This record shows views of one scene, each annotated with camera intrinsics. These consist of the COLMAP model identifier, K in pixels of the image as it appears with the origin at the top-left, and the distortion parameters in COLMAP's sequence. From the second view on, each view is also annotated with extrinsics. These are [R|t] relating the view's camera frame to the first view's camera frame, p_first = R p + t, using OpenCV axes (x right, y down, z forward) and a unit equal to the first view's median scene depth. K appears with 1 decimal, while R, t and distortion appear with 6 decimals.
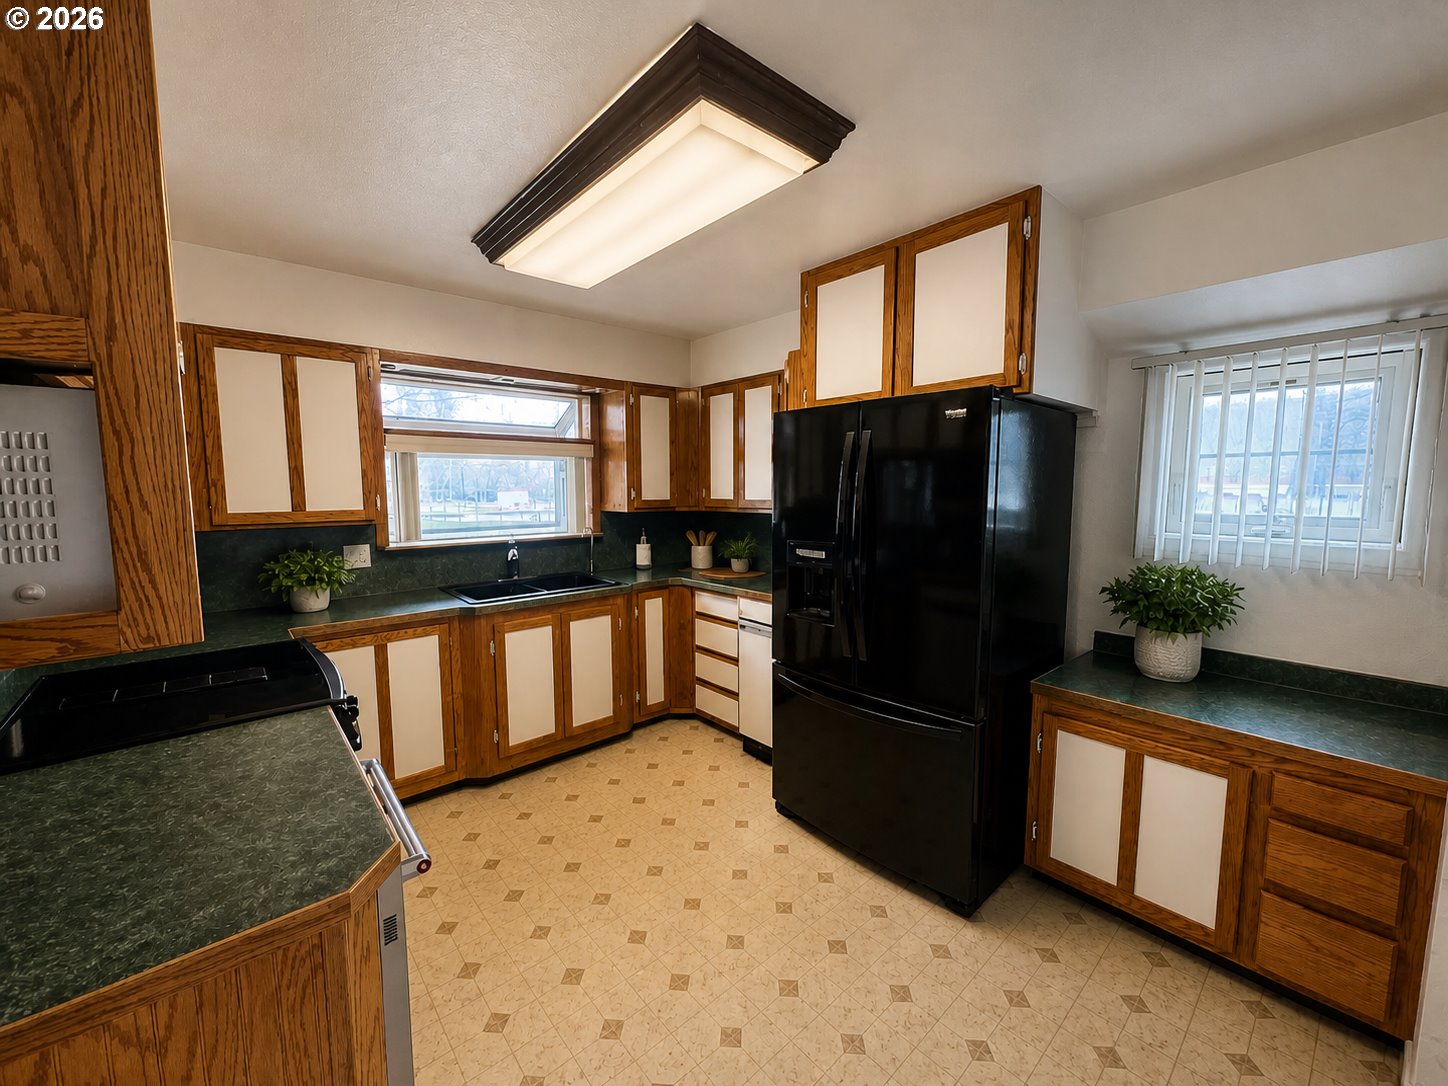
lens RADIAL K [[577.7, 0, 712.9], [0, 577.7, 536.5], [0, 0, 1]] dist [0.000821, 0.000046]
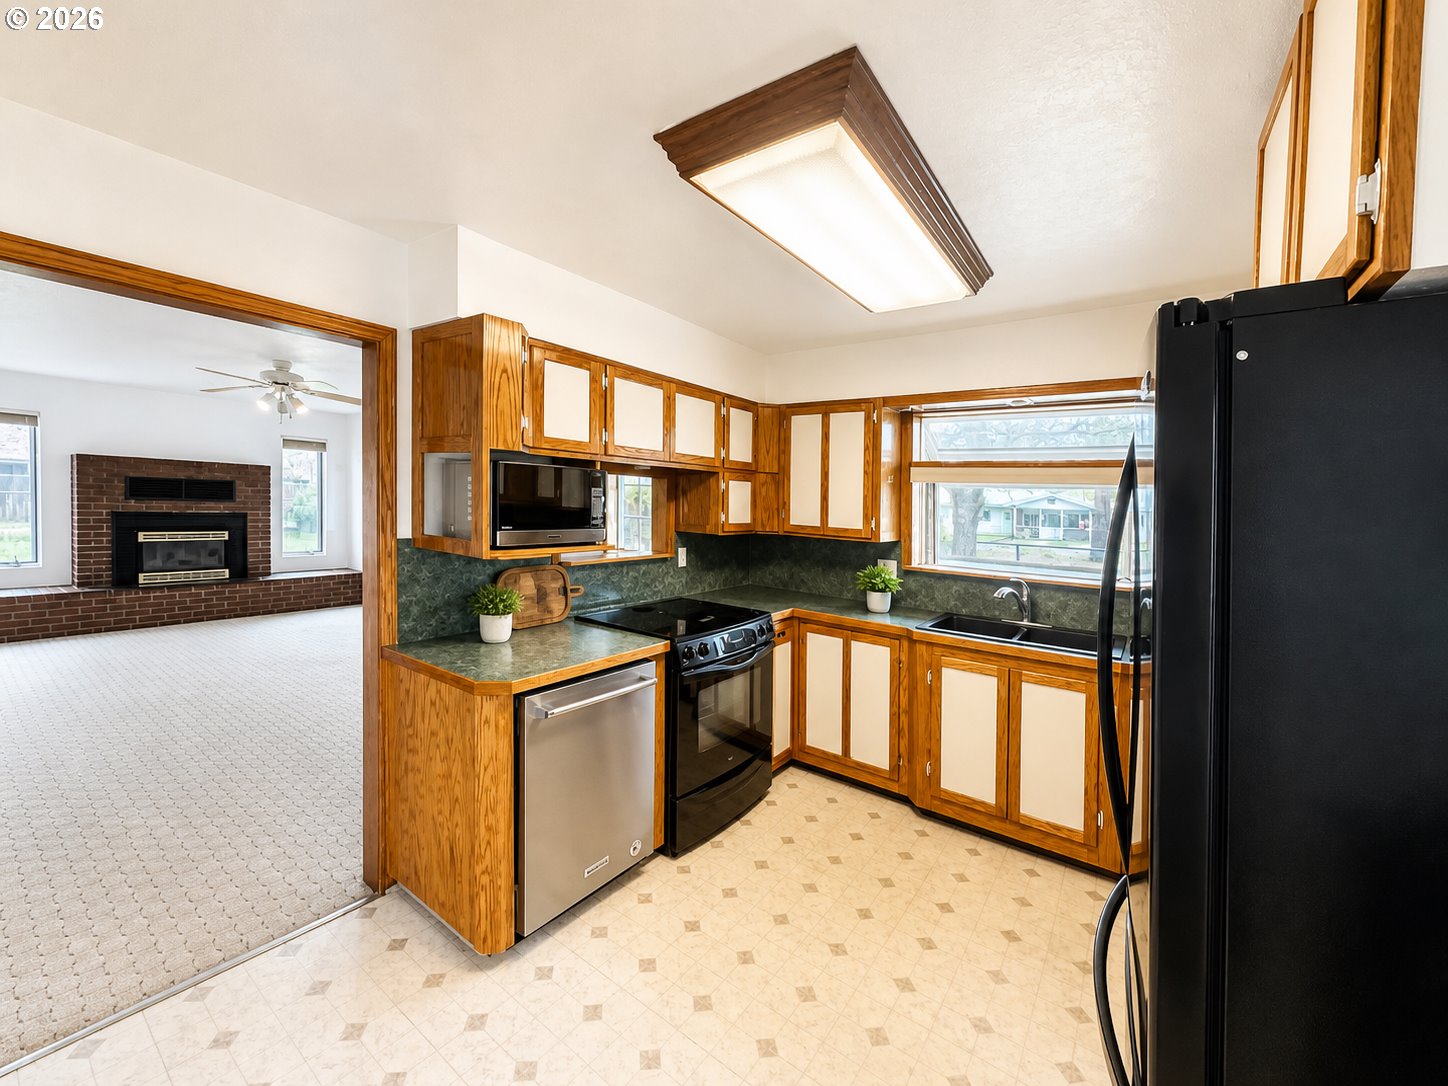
lens RADIAL K [[577.7, 0, 712.9], [0, 577.7, 536.5], [0, 0, 1]] dist [0.000821, 0.000046]
pose [[0.227892, 0.074056, -0.970866, 0.458287], [-0.130156, 0.990472, 0.045000, -0.041023], [0.964948, 0.116109, 0.235359, 0.363568]]
